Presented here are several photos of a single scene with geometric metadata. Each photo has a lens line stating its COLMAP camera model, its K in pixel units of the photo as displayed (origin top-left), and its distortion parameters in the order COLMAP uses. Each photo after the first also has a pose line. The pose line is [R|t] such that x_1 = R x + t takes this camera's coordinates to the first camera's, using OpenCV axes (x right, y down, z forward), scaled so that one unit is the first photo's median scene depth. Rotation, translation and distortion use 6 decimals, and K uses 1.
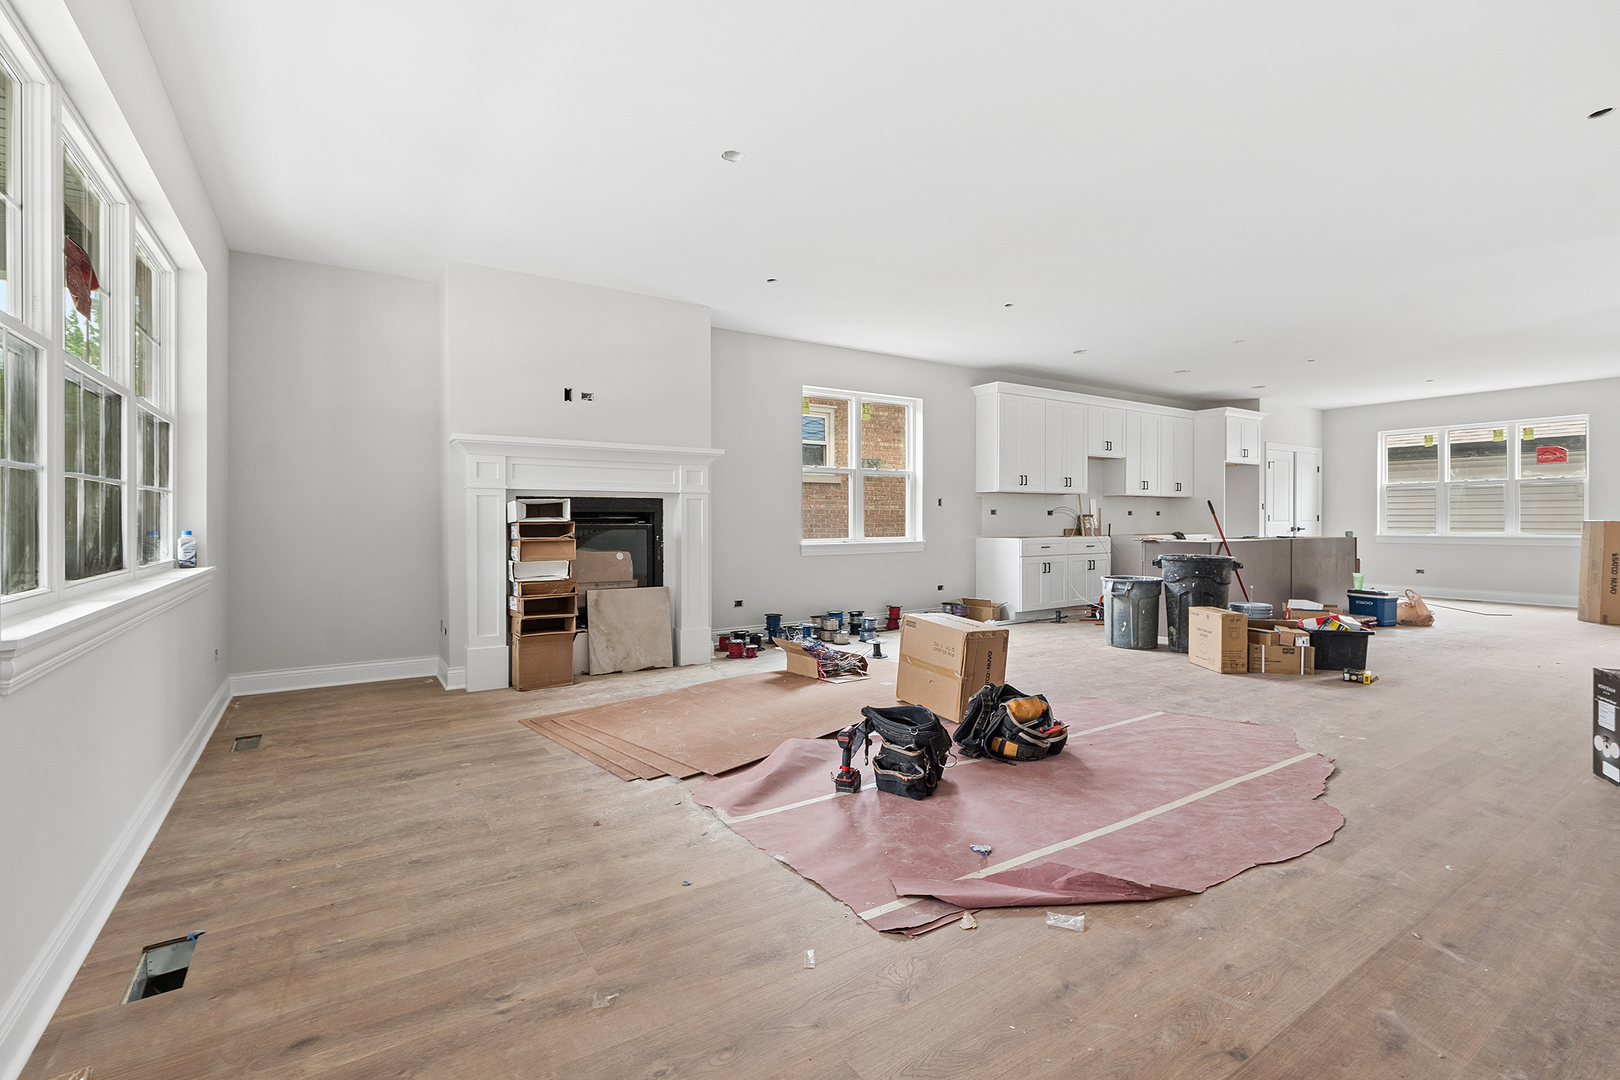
lens RADIAL K [[724.2, 0, 810.8], [0, 724.2, 520.5], [0, 0, 1]] dist [-0.000196, 0.000042]
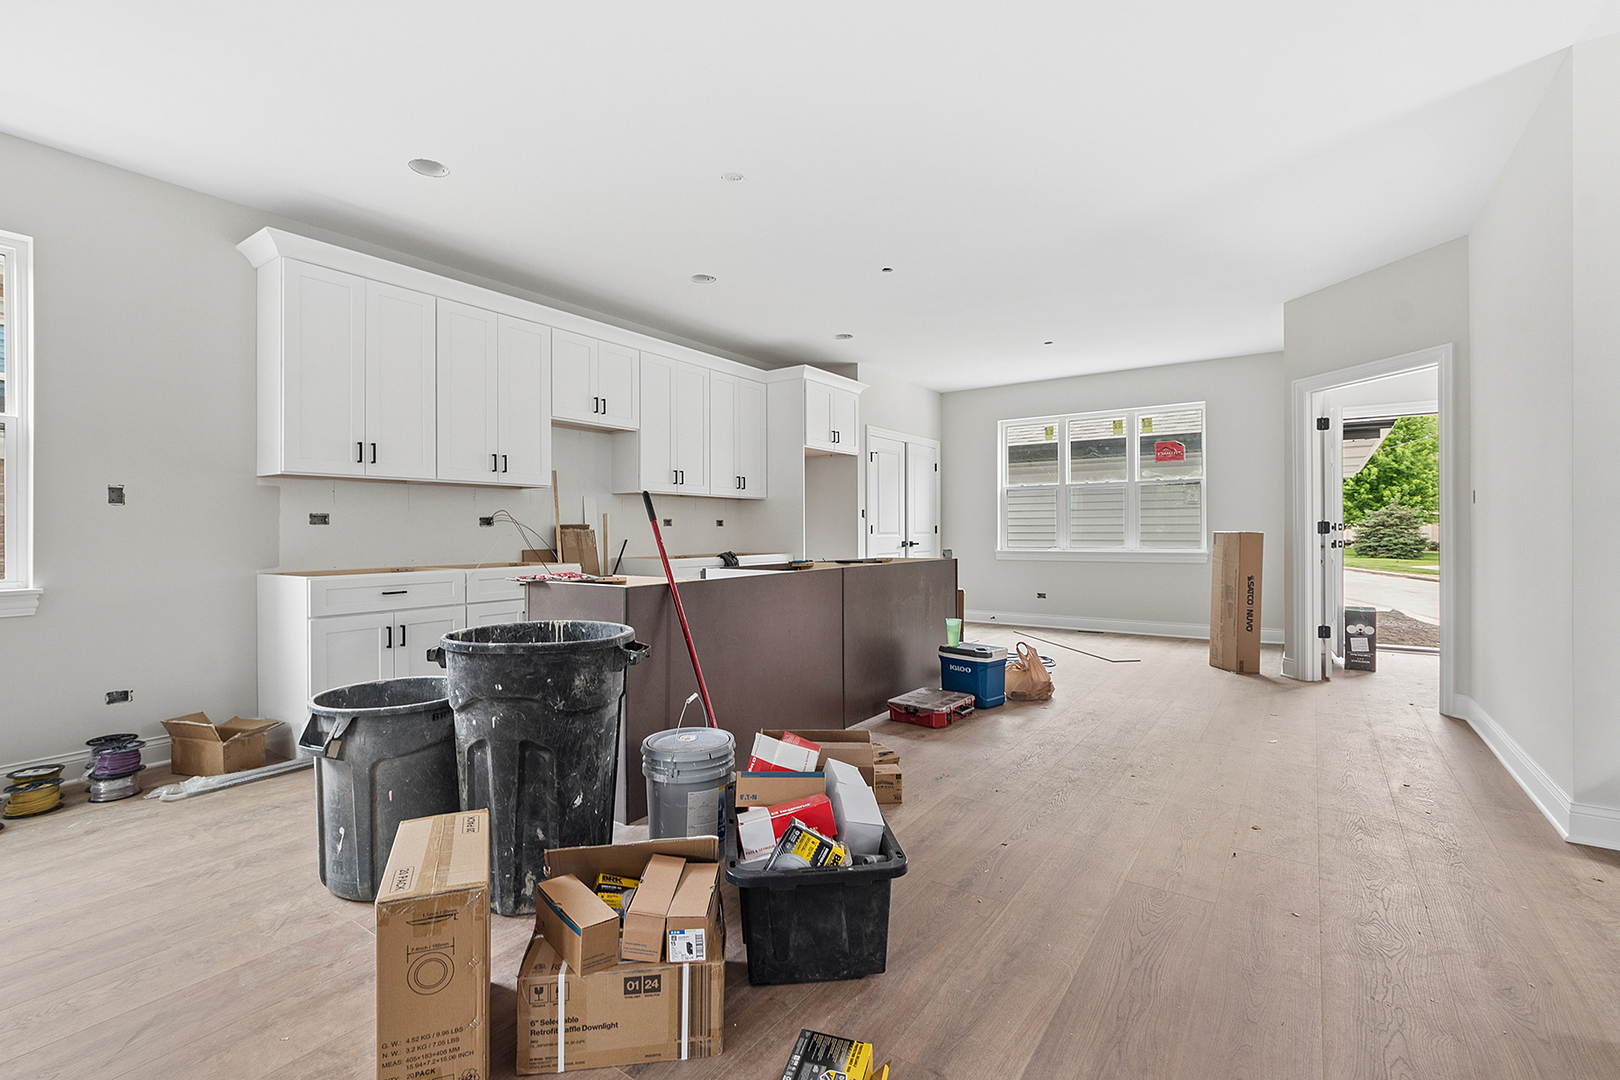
lens RADIAL K [[727.3, 0, 805.6], [0, 727.3, 531.1], [0, 0, 1]] dist [0.000338, -0.000215]
pose [[0.929789, -0.003685, 0.368075, 0.349383], [0.004903, 0.999985, -0.002375, -0.000688], [-0.368061, 0.004012, 0.929793, 0.400419]]
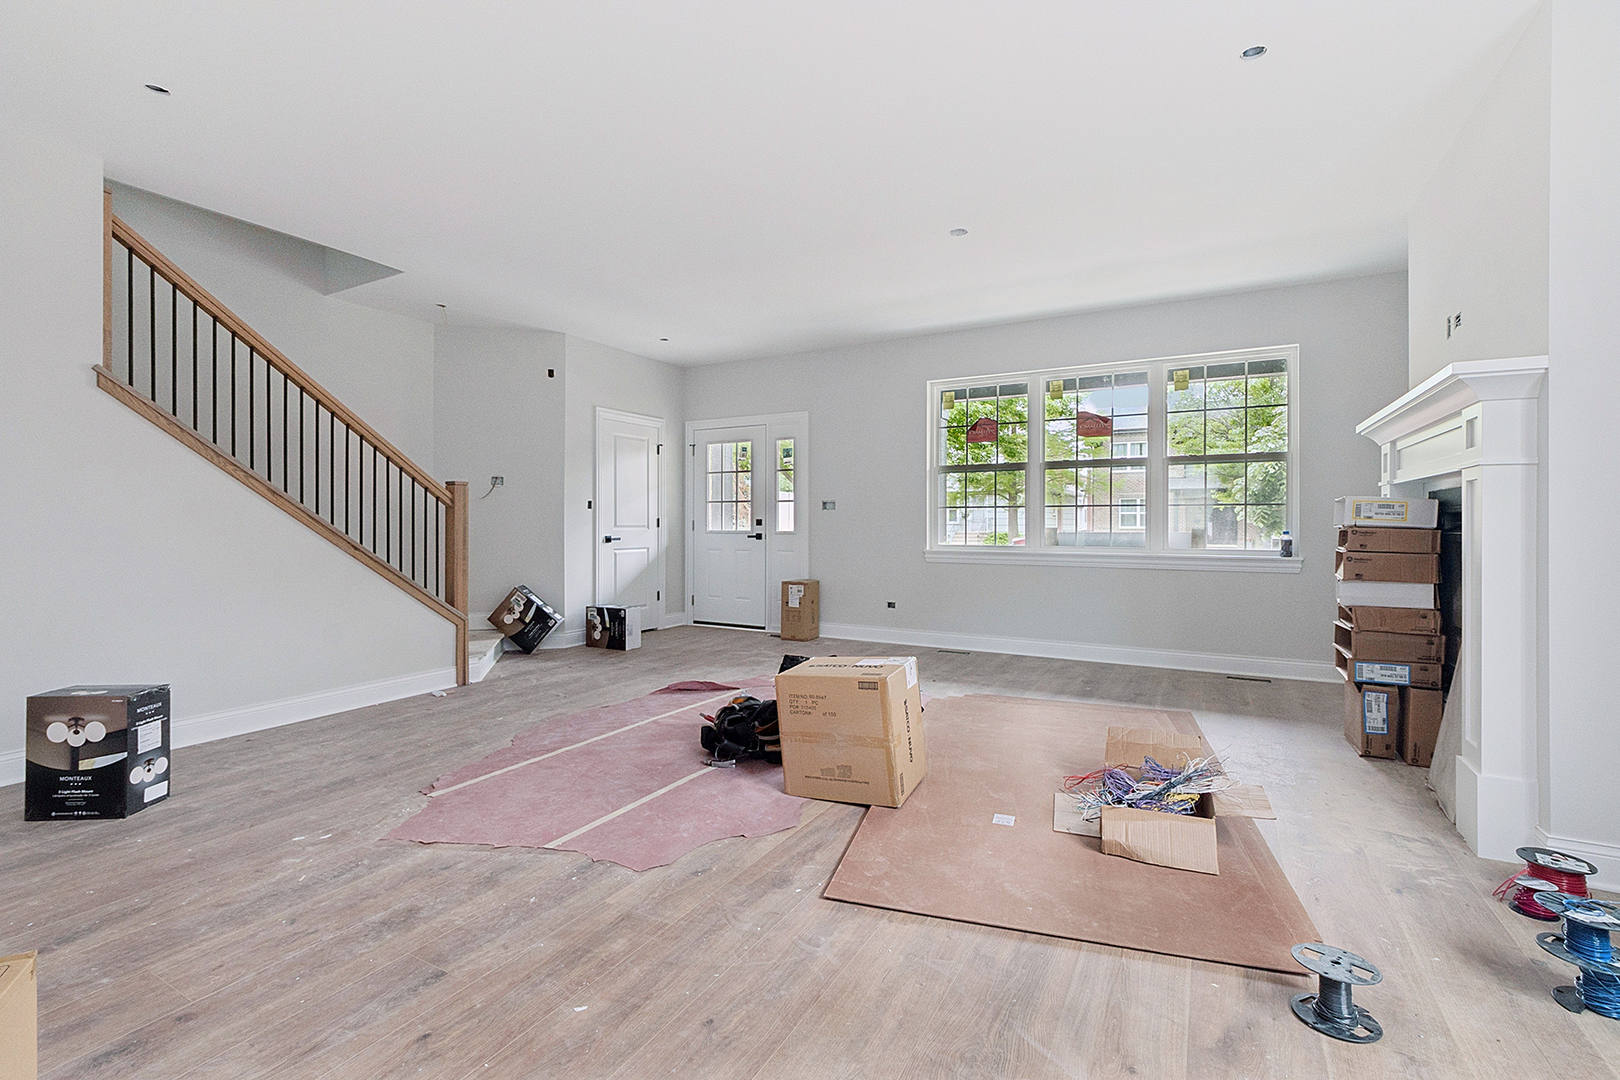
lens RADIAL K [[717.5, 0, 804.0], [0, 717.5, 521.4], [0, 0, 1]] dist [-0.001396, -0.000269]
pose [[-0.892637, -0.001125, -0.450775, 0.259952], [-0.003846, 0.999979, 0.005120, -0.001660], [0.450760, 0.006304, -0.892623, 0.749165]]
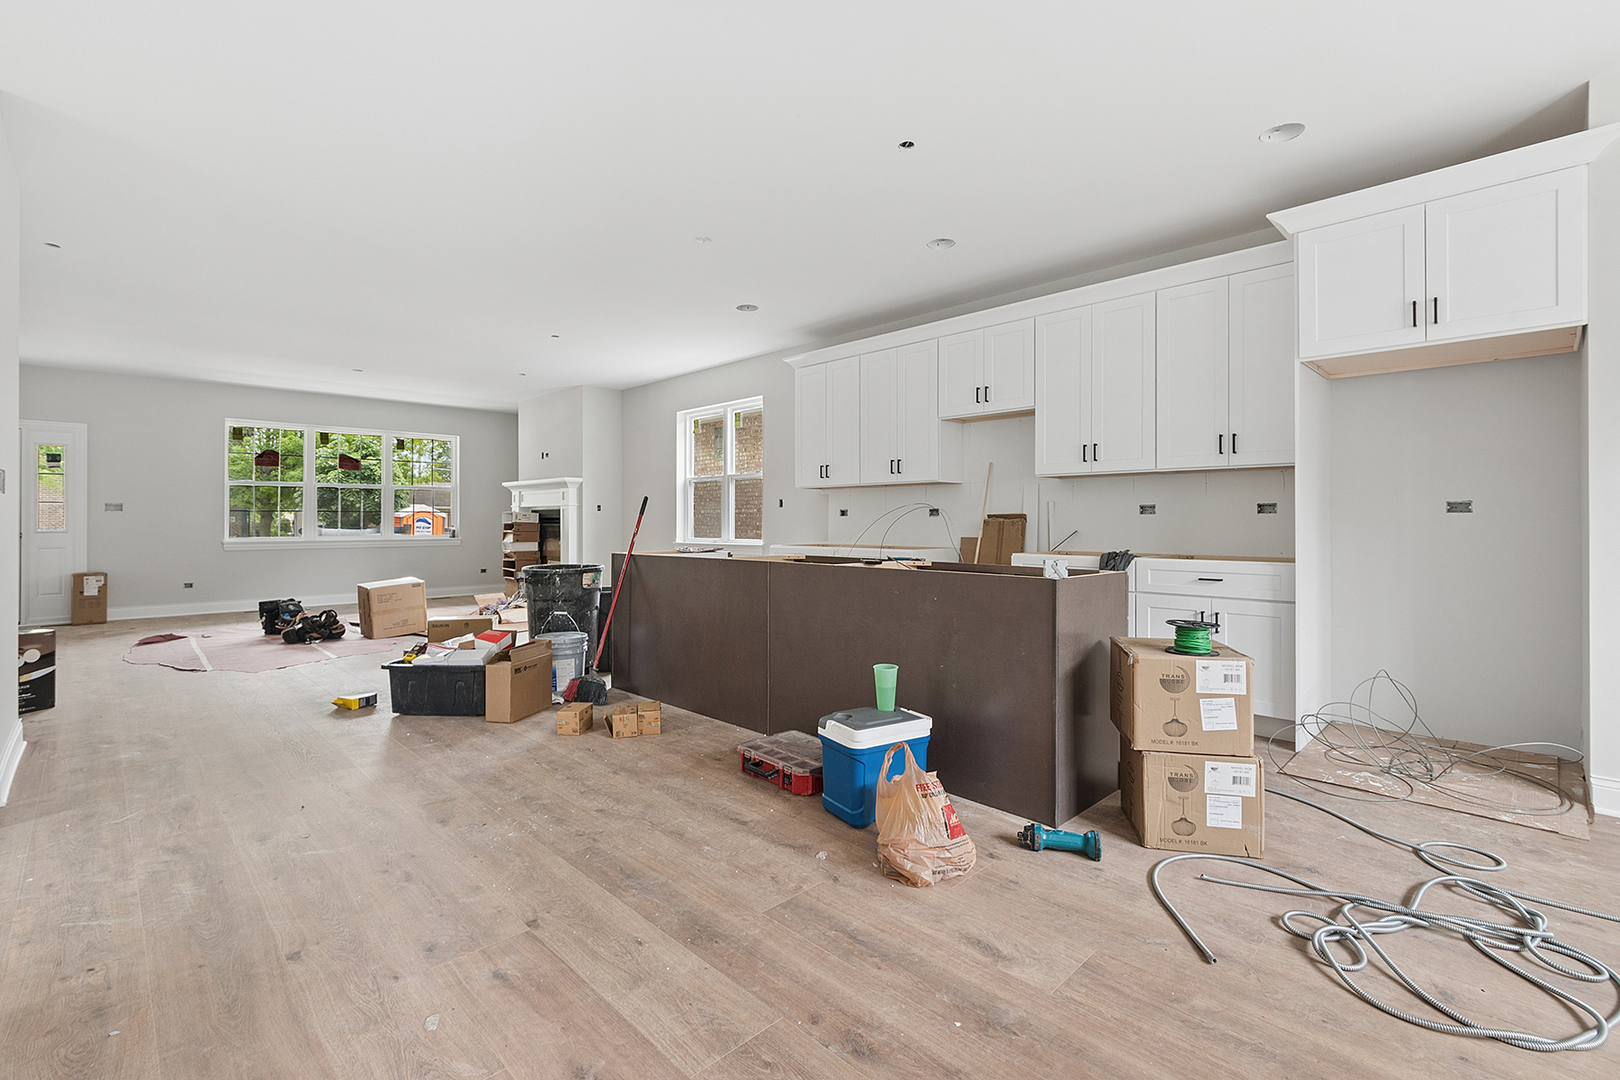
lens RADIAL K [[717.5, 0, 804.0], [0, 717.5, 521.4], [0, 0, 1]] dist [-0.001396, -0.000269]
pose [[0.192637, -0.000071, -0.981270, 0.944433], [-0.005258, 0.999986, -0.001105, -0.000733], [0.981256, 0.005372, 0.192634, 0.751629]]
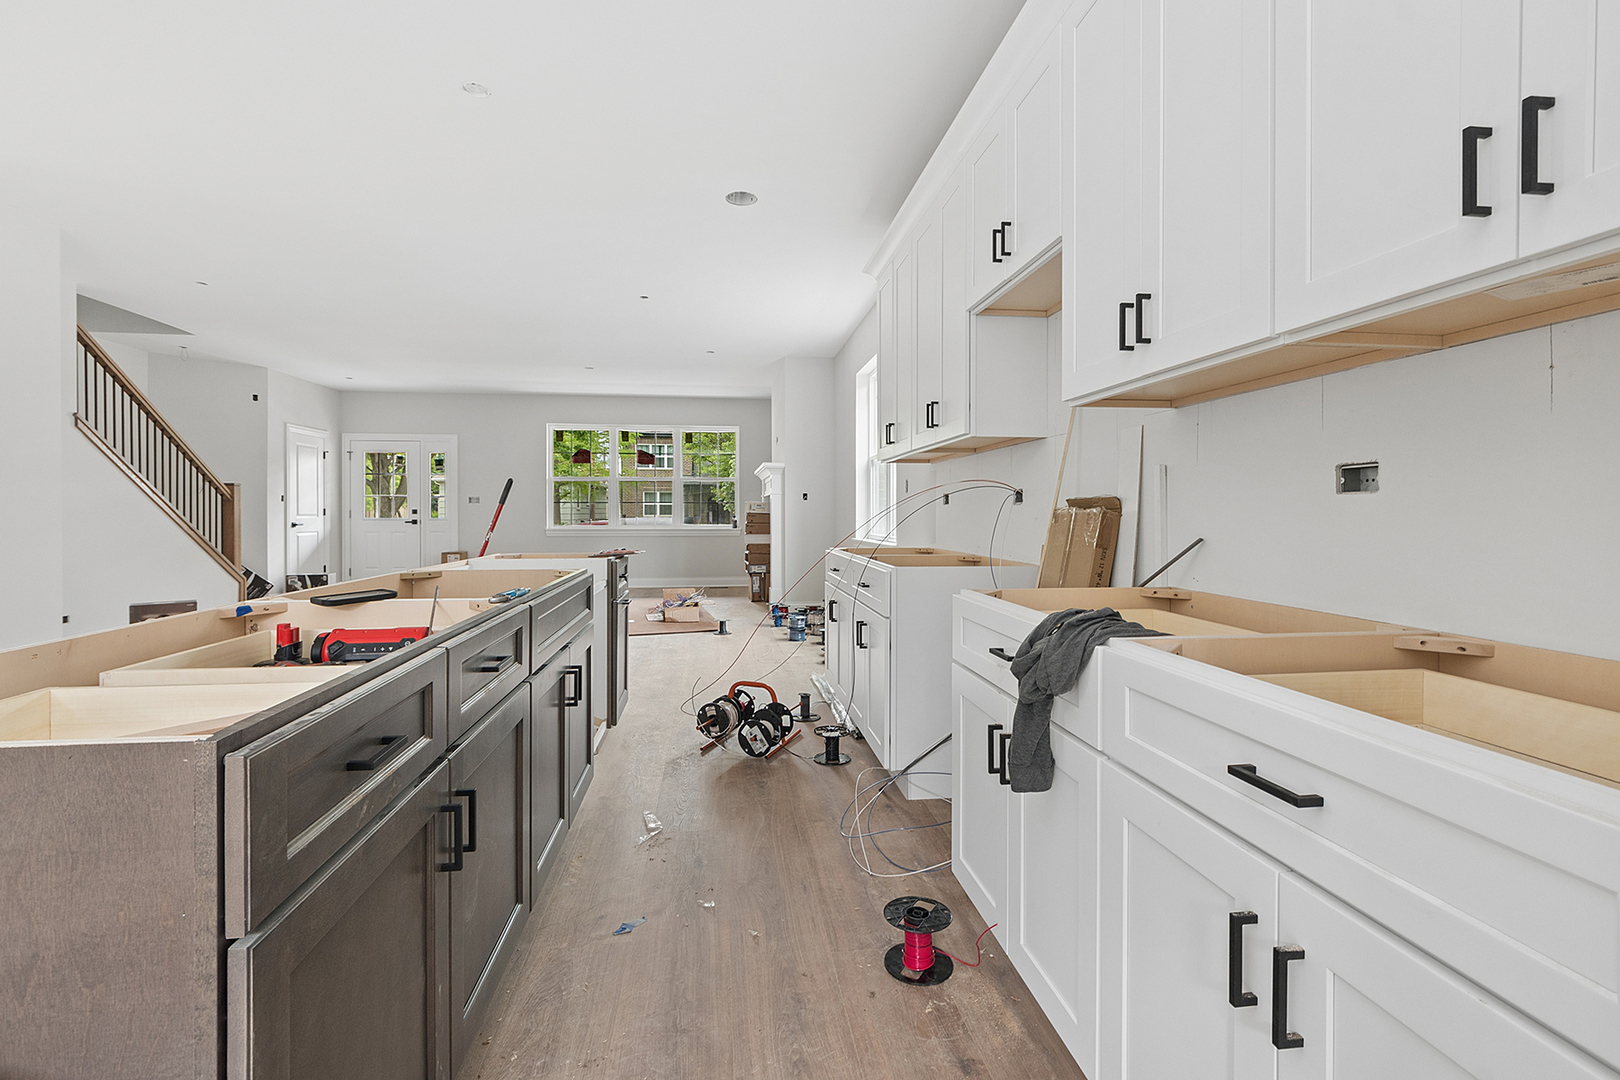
lens RADIAL K [[724.2, 0, 810.8], [0, 724.2, 520.5], [0, 0, 1]] dist [-0.000196, 0.000042]
pose [[-0.438837, 0.010634, -0.898504, 0.687094], [-0.006294, 0.999869, 0.014907, -0.003340], [0.898544, 0.012197, -0.438713, 1.056369]]
